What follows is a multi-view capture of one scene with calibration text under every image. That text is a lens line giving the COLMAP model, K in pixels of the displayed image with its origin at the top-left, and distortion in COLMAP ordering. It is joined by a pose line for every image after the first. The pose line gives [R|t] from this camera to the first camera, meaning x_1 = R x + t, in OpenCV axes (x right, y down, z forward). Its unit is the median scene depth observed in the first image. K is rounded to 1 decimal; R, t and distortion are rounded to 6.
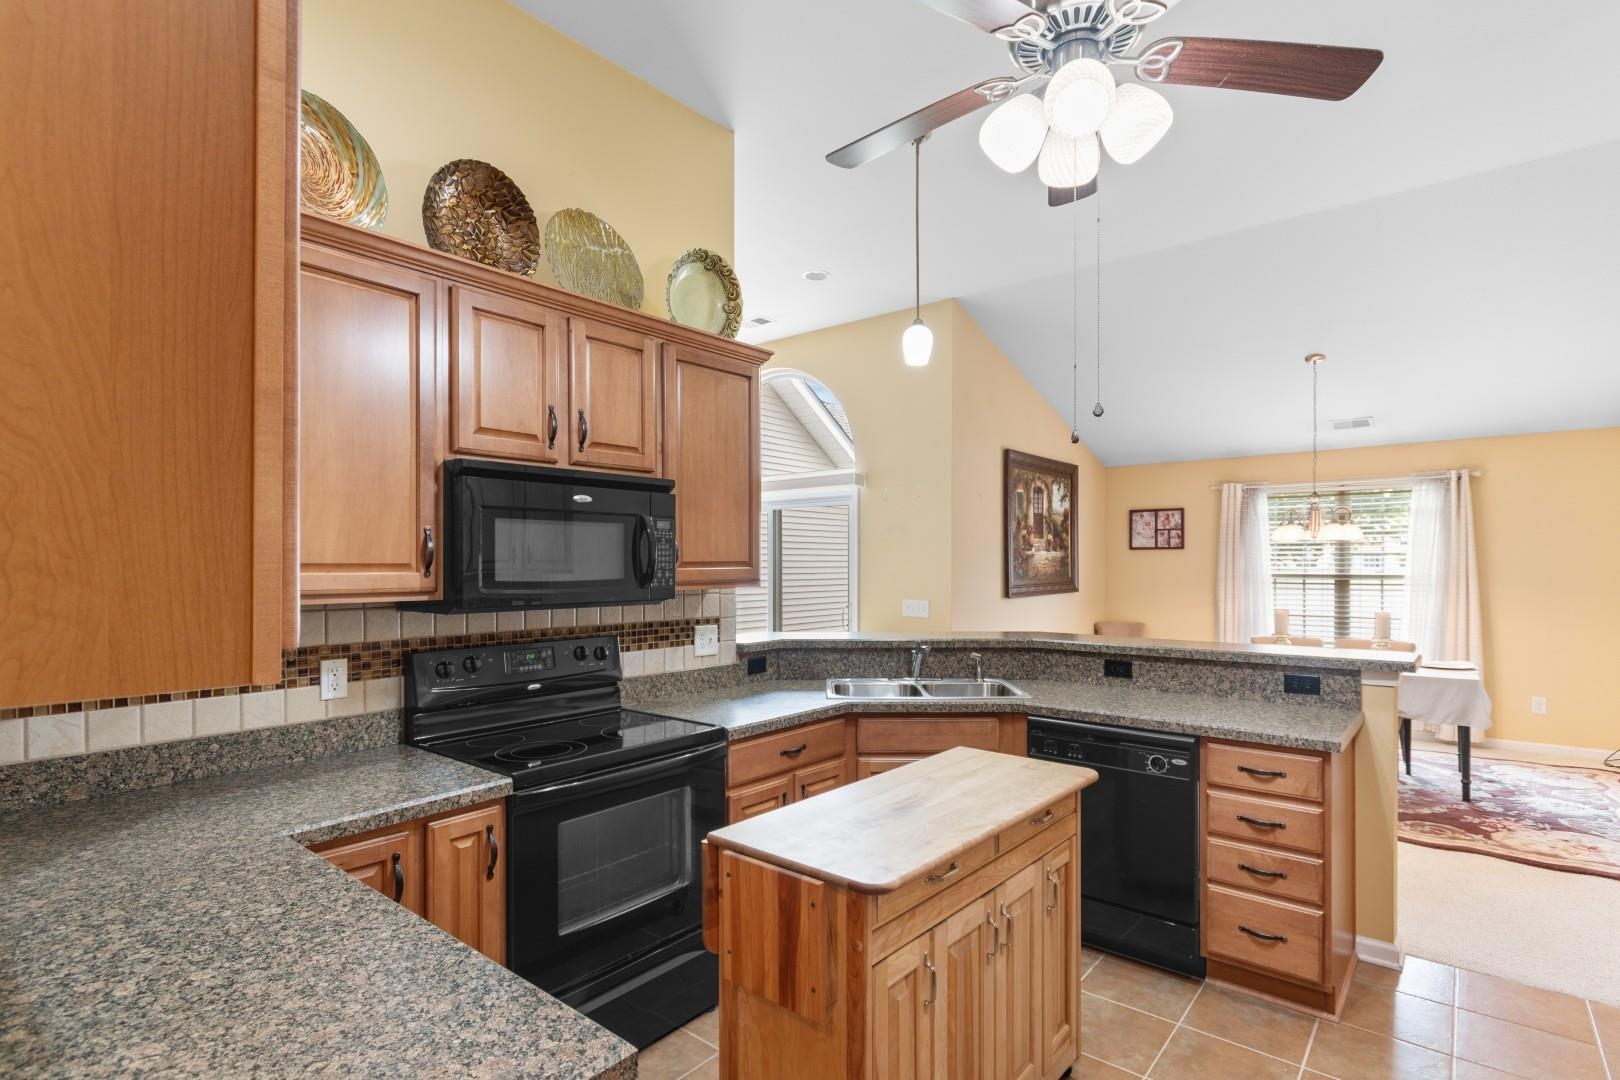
lens RADIAL K [[803.8, 0, 810.4], [0, 803.8, 570.6], [0, 0, 1]] dist [0.006092, 0.000393]
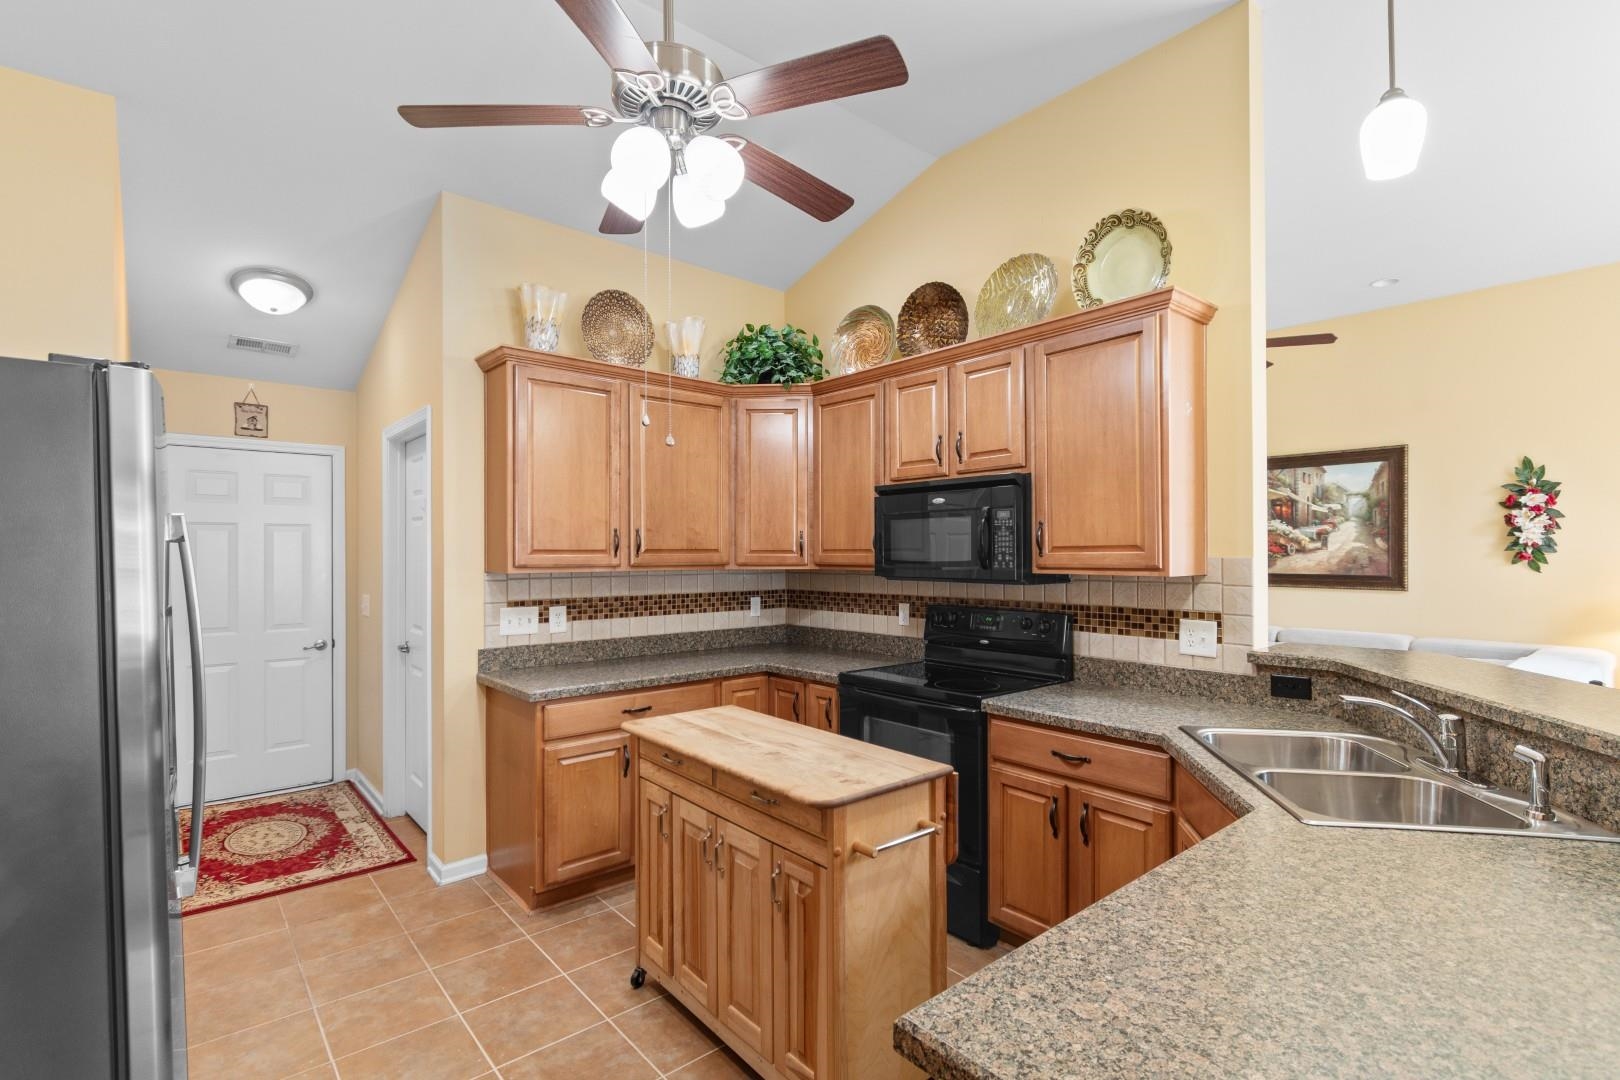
lens RADIAL K [[749.9, 0, 815.4], [0, 749.9, 551.4], [0, 0, 1]] dist [-0.000670, -0.003939]
pose [[-0.172163, -0.001104, -0.985068, 0.779692], [-0.007893, 0.999969, 0.000258, -0.002035], [0.985037, 0.007819, -0.172166, 0.793186]]
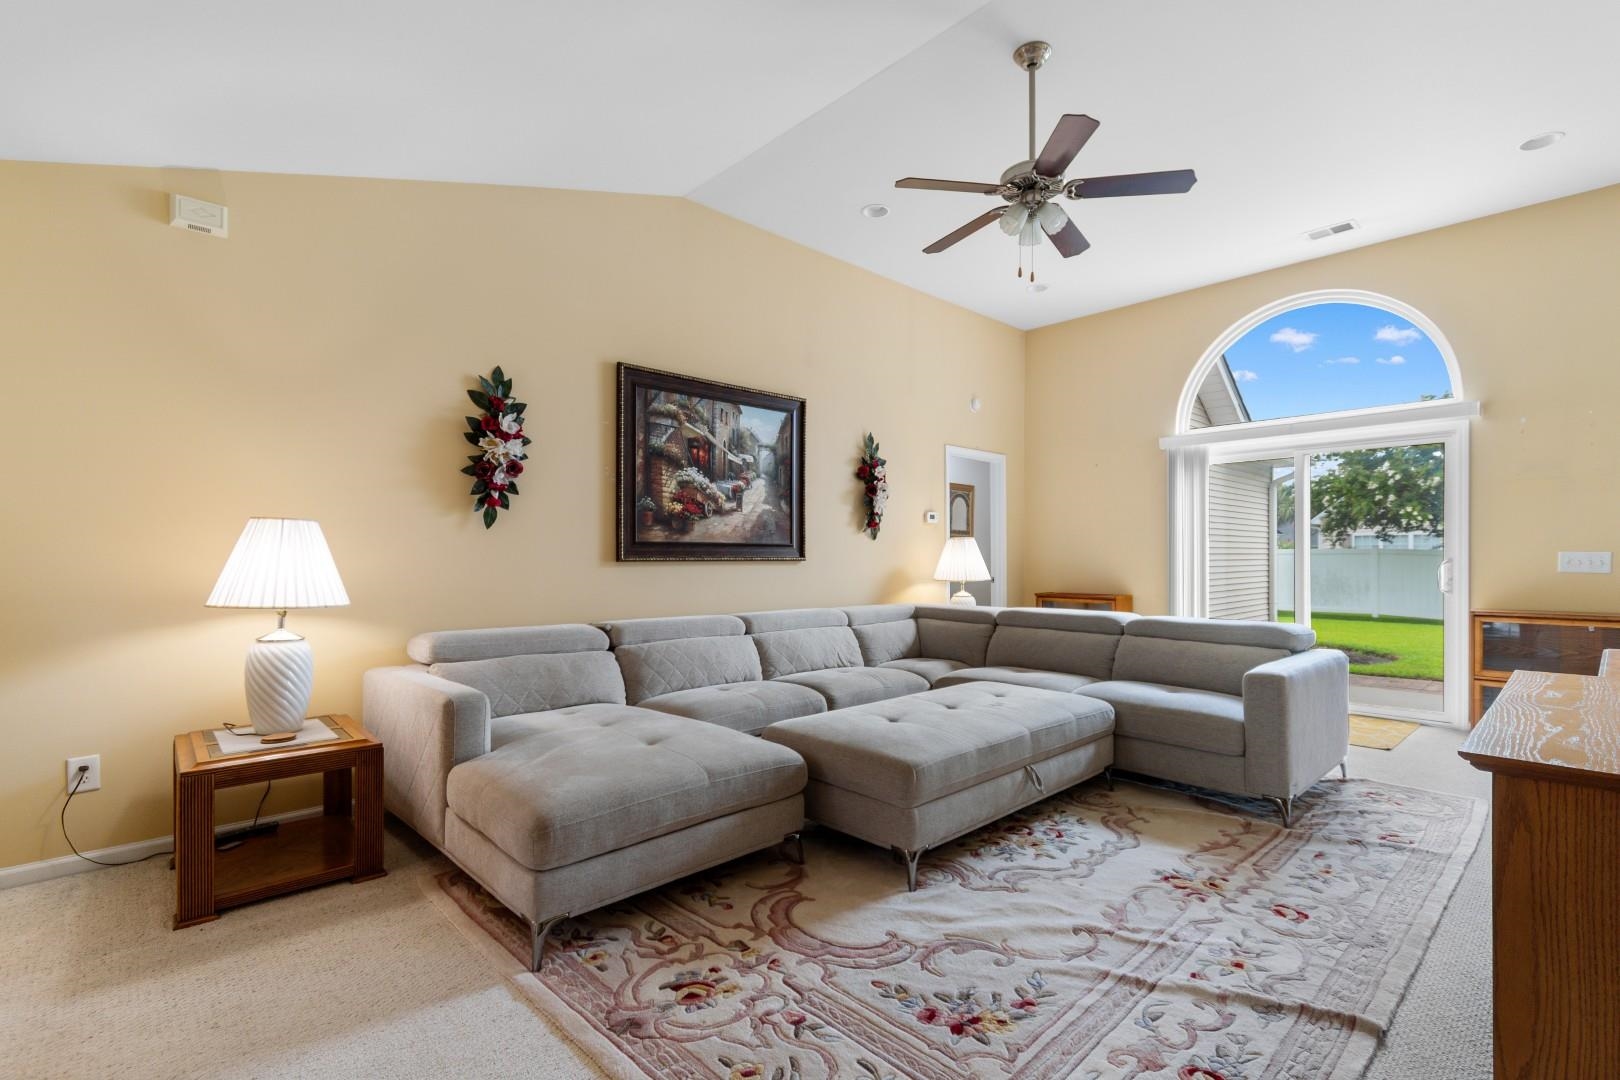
lens RADIAL K [[732.8, 0, 801.5], [0, 732.8, 564.2], [0, 0, 1]] dist [0.001527, -0.000850]
pose [[0.989241, -0.001365, -0.146286, -1.042902], [0.001269, 0.999999, -0.000750, 0.093269], [0.146287, 0.000556, 0.989242, 0.293139]]
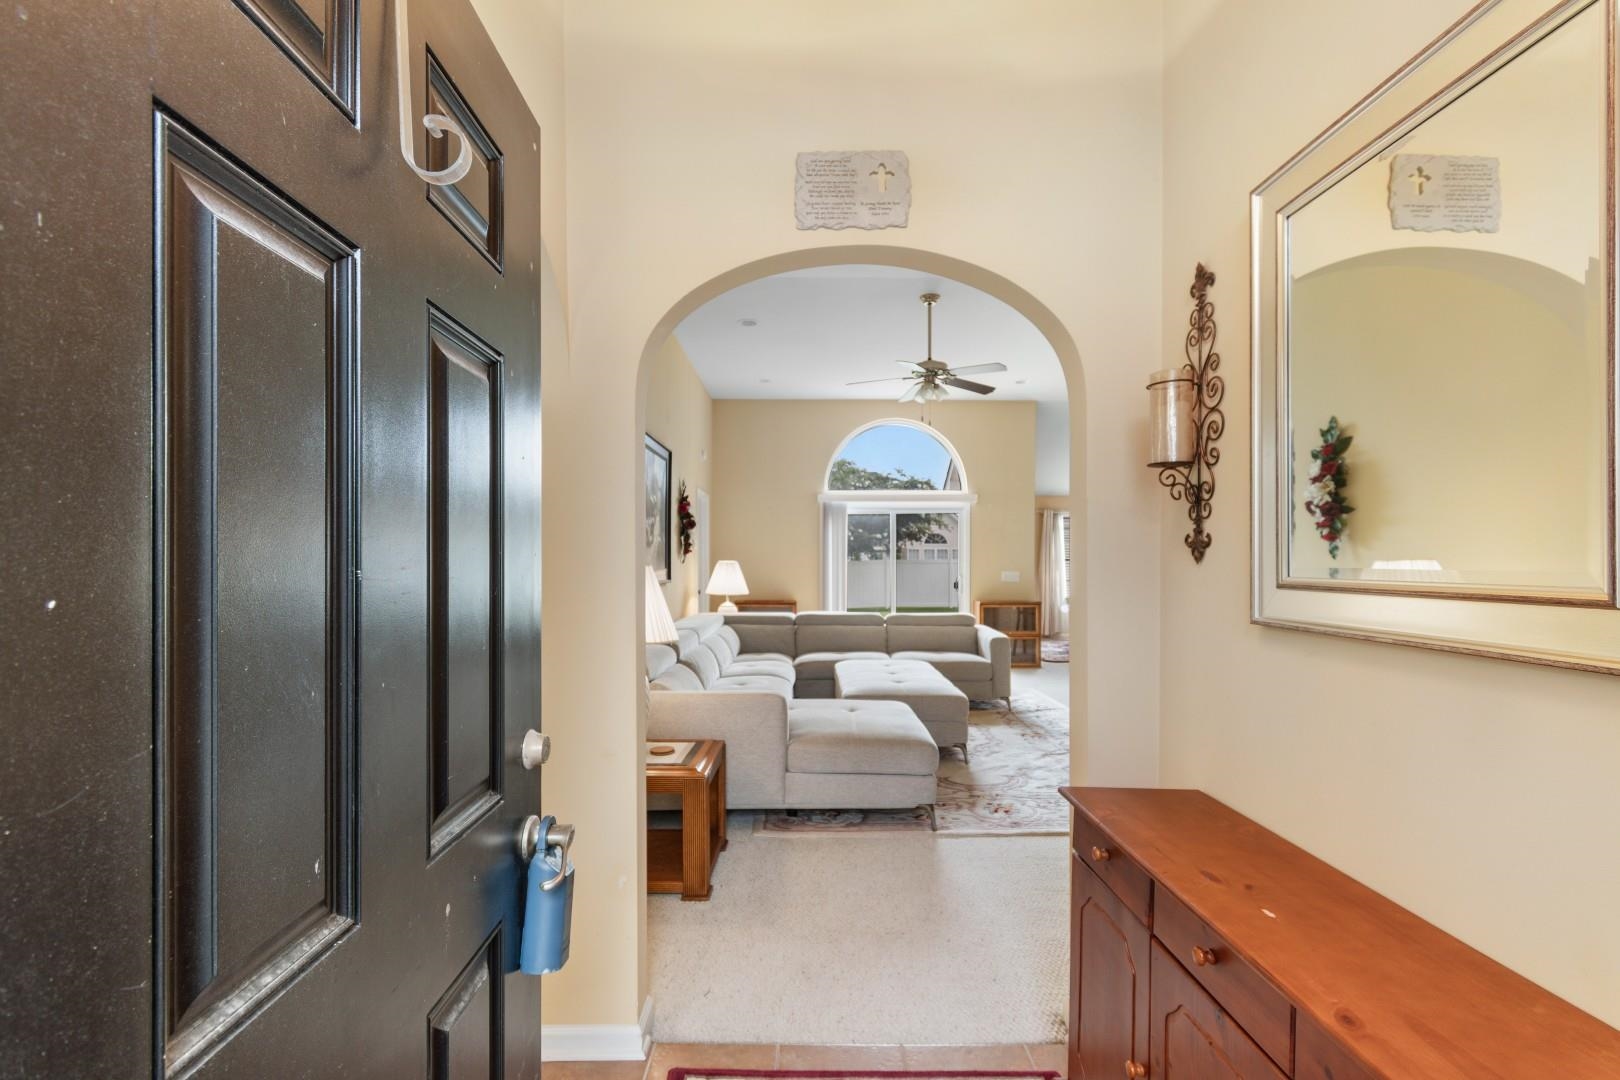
lens RADIAL K [[732.8, 0, 800.4], [0, 732.8, 553.5], [0, 0, 1]] dist [0.001527, -0.000850]
pose [[0.778308, 0.004240, 0.627868, -2.244174], [0.008076, 0.999827, -0.016762, 0.041784], [-0.627831, 0.018117, 0.778139, 0.143985]]
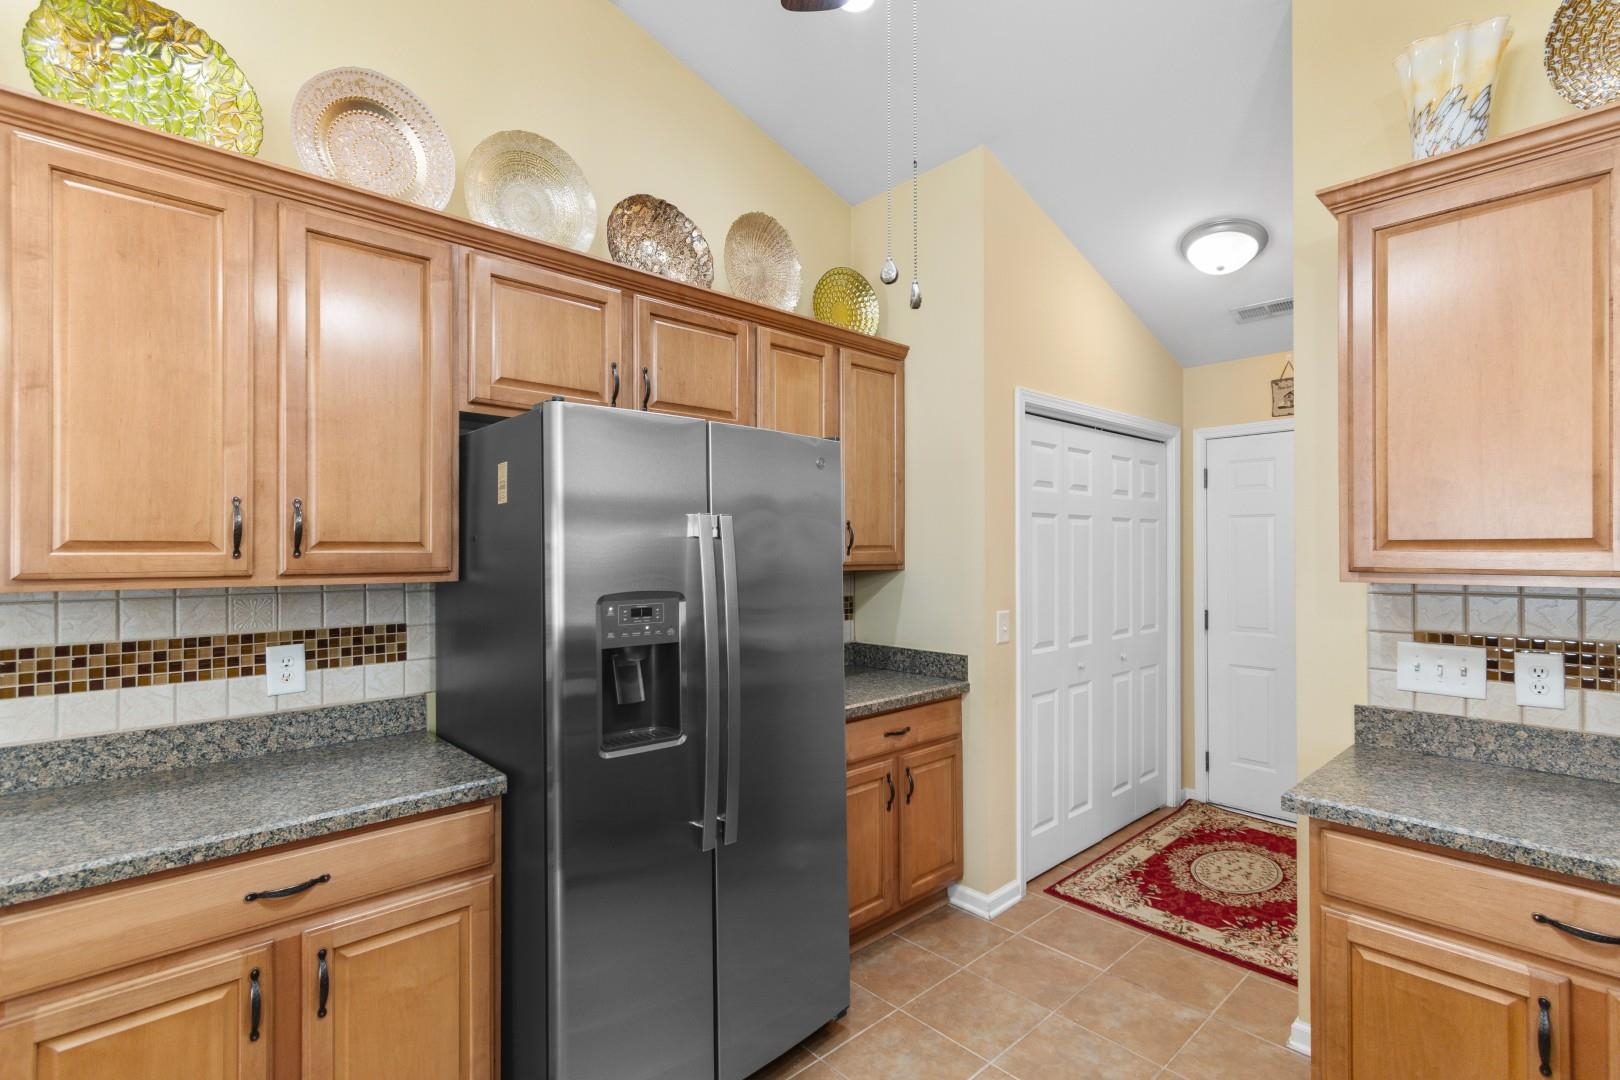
lens RADIAL K [[732.8, 0, 818.4], [0, 732.8, 557.1], [0, 0, 1]] dist [0.001527, -0.000850]
pose [[-0.988927, 0.003649, 0.148356, 0.179751], [0.005539, 0.999909, 0.012327, 0.003602], [-0.148298, 0.013012, -0.988857, 0.830035]]
